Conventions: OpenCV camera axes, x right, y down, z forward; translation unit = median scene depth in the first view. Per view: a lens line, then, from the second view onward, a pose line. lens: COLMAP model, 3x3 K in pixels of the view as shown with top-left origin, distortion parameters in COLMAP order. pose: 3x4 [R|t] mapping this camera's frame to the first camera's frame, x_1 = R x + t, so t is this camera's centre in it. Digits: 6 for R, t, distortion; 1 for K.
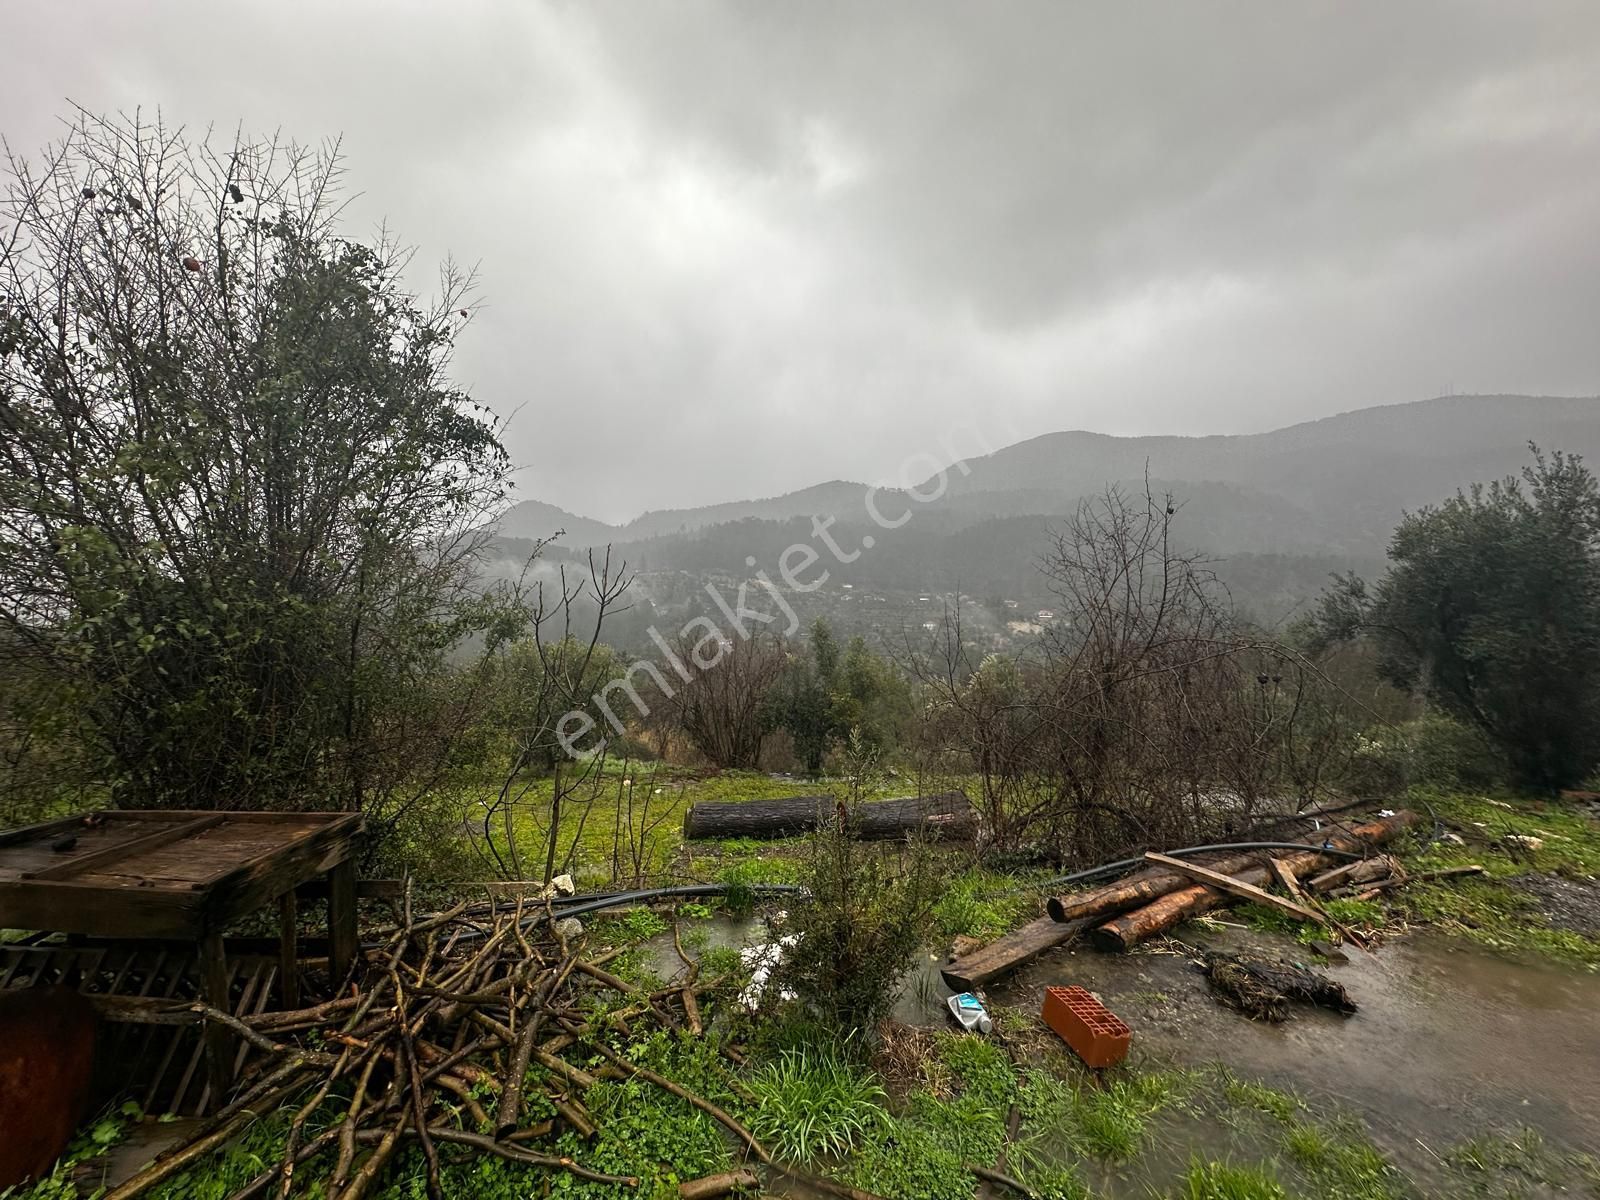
lens RADIAL K [[637.1, 0, 797.1], [0, 637.1, 603.9], [0, 0, 1]] dist [-0.002920, 0.000656]
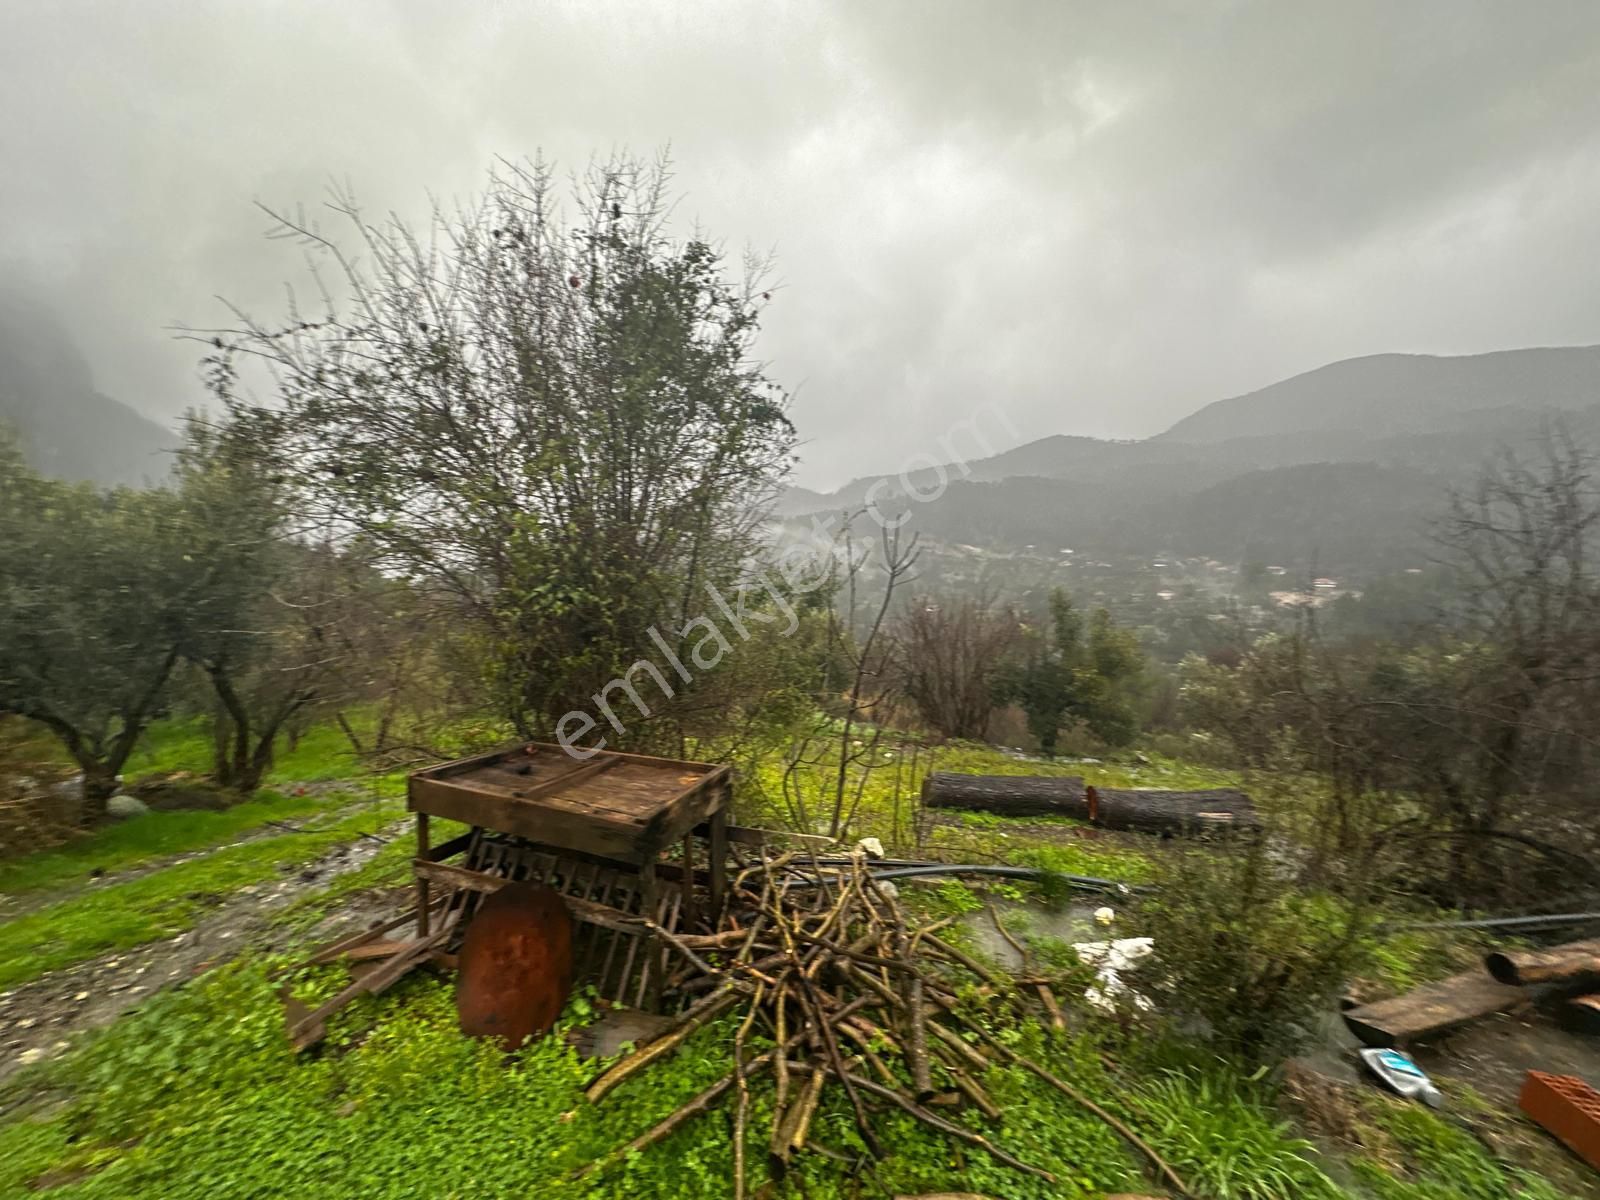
lens RADIAL K [[637.1, 0, 798.4], [0, 637.1, 601.4], [0, 0, 1]] dist [-0.002920, 0.000656]
pose [[0.949854, 0.019091, -0.312111, -0.172781], [-0.003341, 0.998697, 0.050919, -0.010735], [0.312676, -0.047323, 0.948680, -0.001596]]
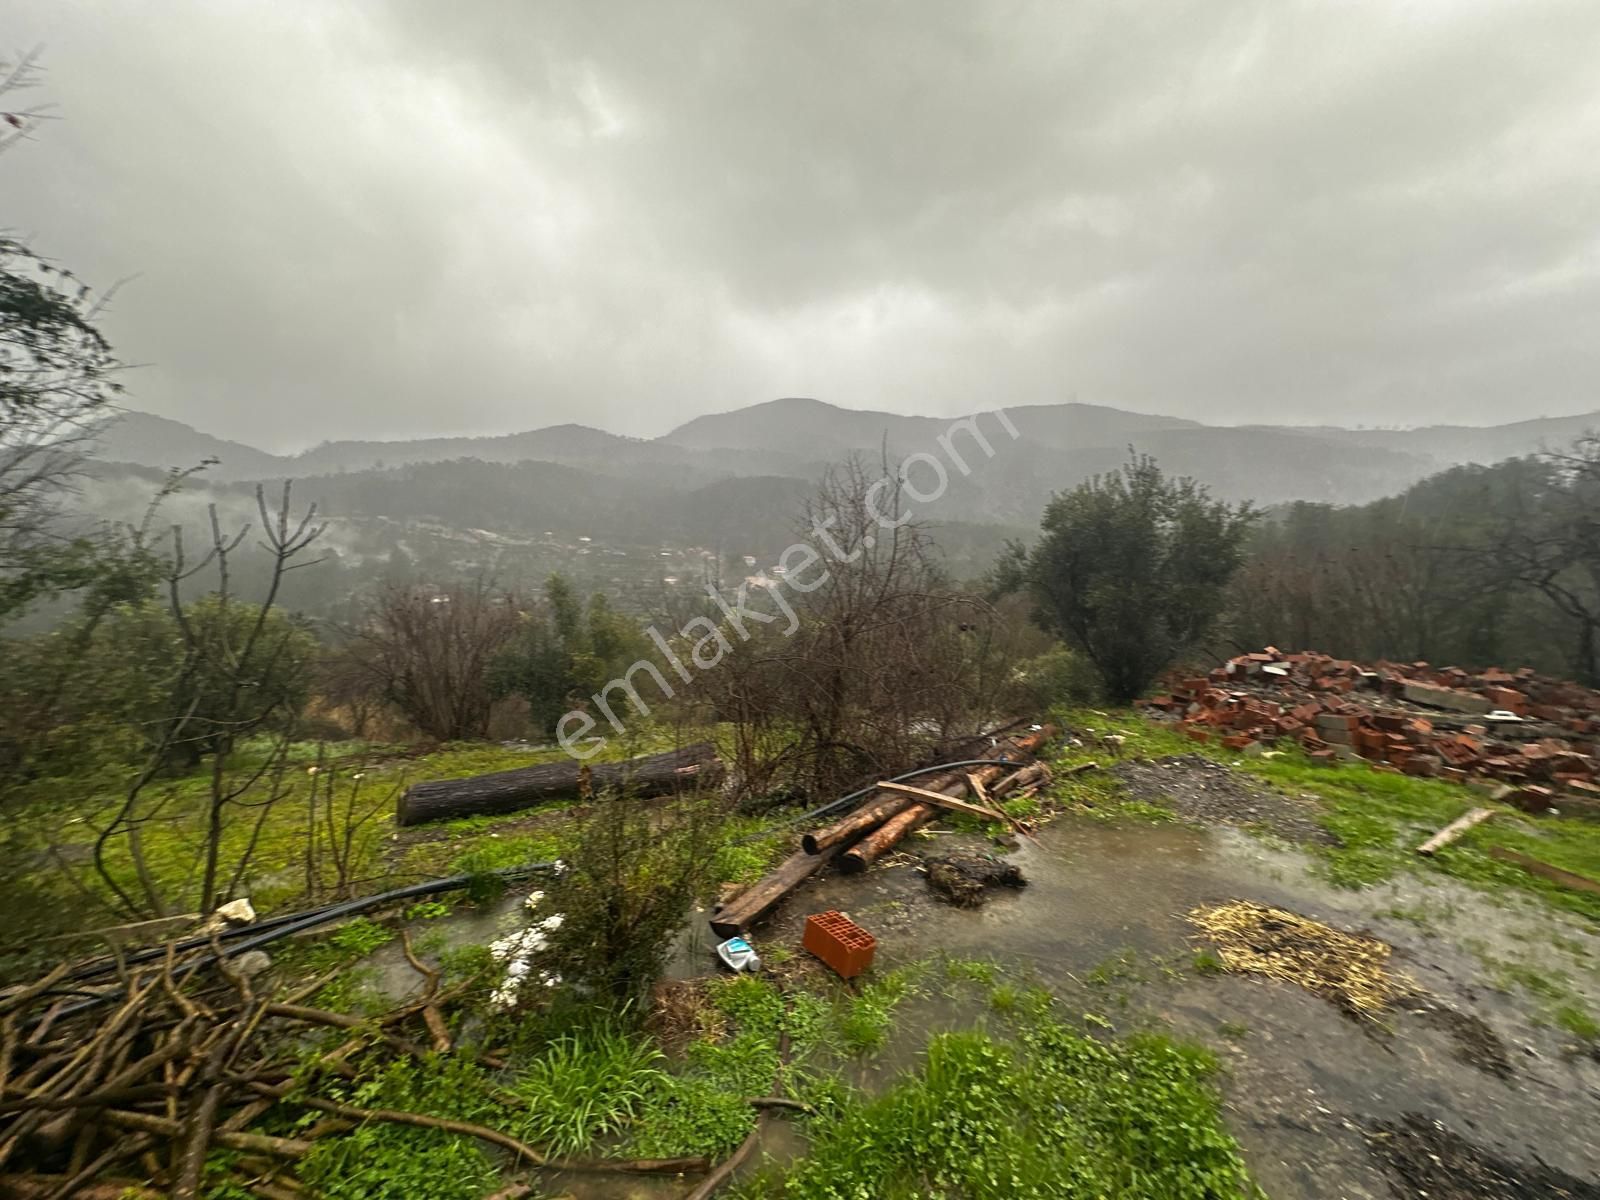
lens RADIAL K [[637.1, 0, 798.3], [0, 637.1, 600.2], [0, 0, 1]] dist [-0.002920, 0.000656]
pose [[0.920477, -0.010986, 0.390641, -0.030744], [-0.014586, 0.997943, 0.062434, -0.004235], [-0.390523, -0.063167, 0.918423, 0.029916]]
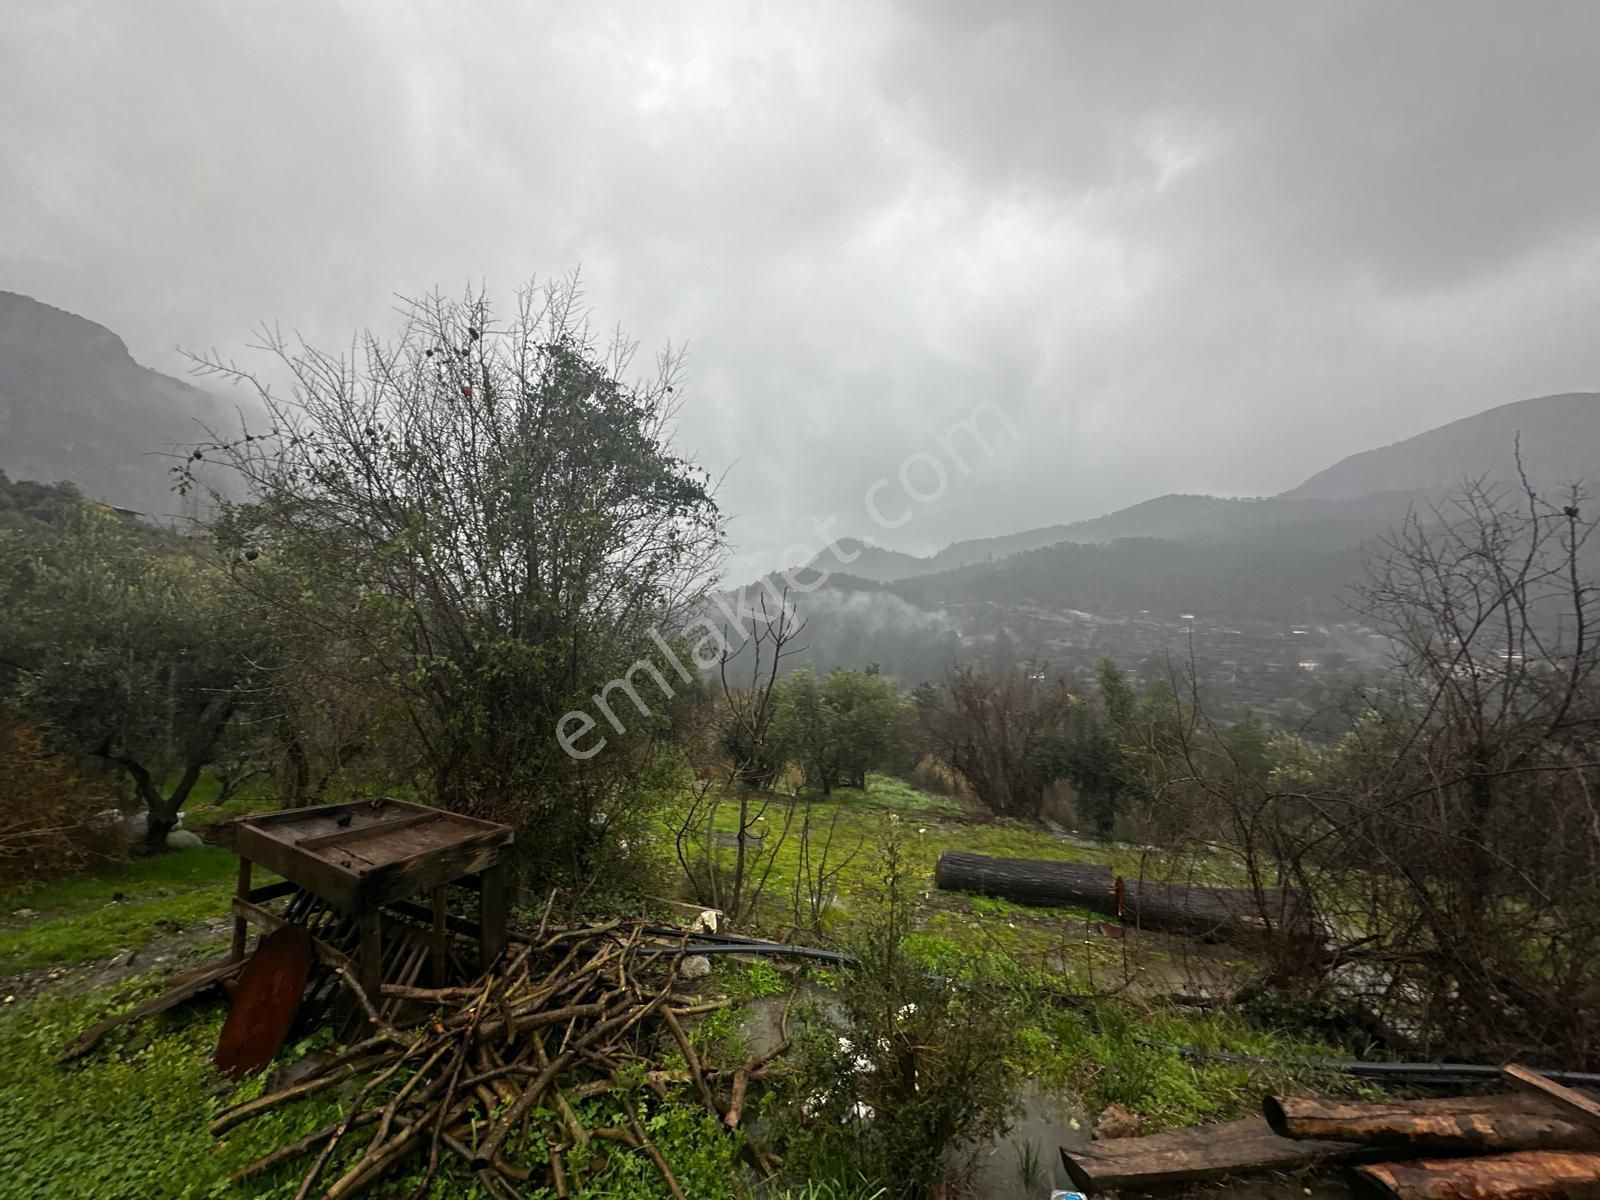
lens RADIAL K [[637.1, 0, 797.6], [0, 637.1, 602.0], [0, 0, 1]] dist [-0.002920, 0.000656]
pose [[0.890611, -0.014458, -0.454536, 0.249669], [-0.008544, 0.998786, -0.048512, -0.026488], [0.454685, 0.047089, 0.889406, 0.129050]]
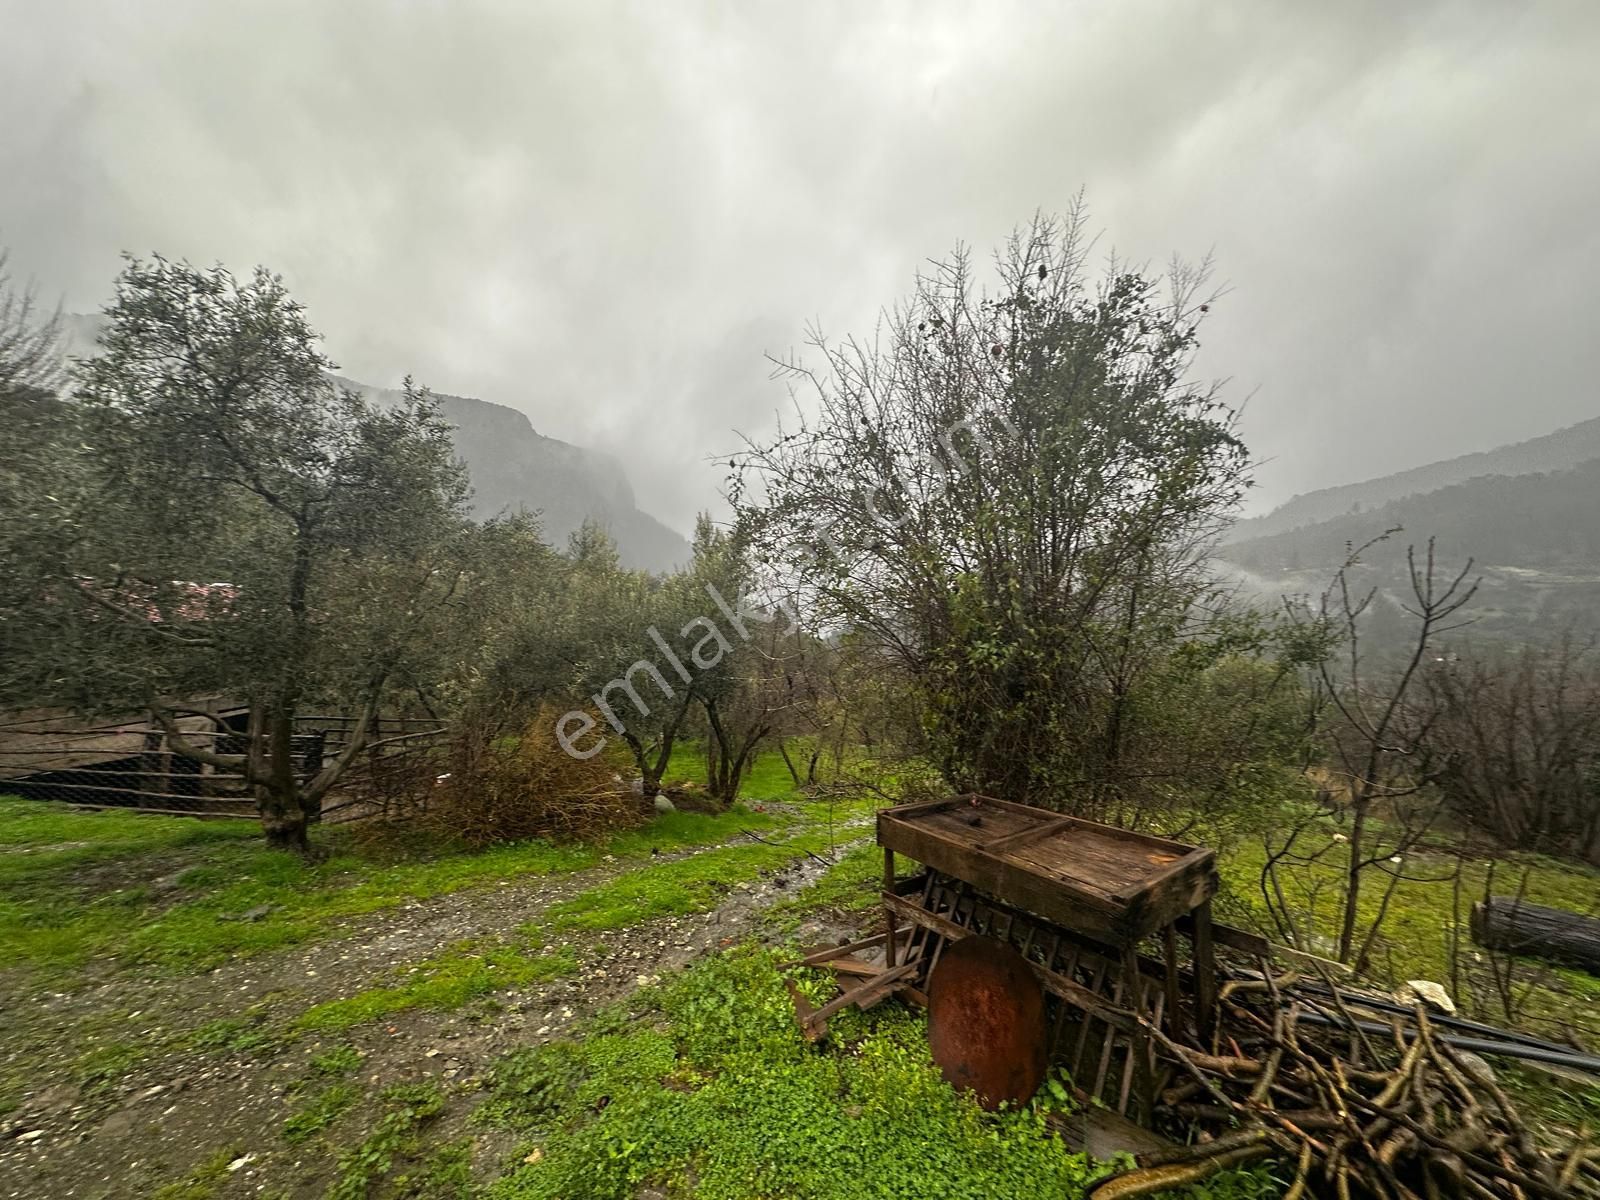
lens RADIAL K [[637.1, 0, 798.2], [0, 637.1, 600.5], [0, 0, 1]] dist [-0.002920, 0.000656]
pose [[0.620192, -0.047238, -0.783027, -0.232967], [0.030750, 0.998882, -0.035905, -0.020476], [0.783847, -0.001810, 0.620951, -0.052113]]
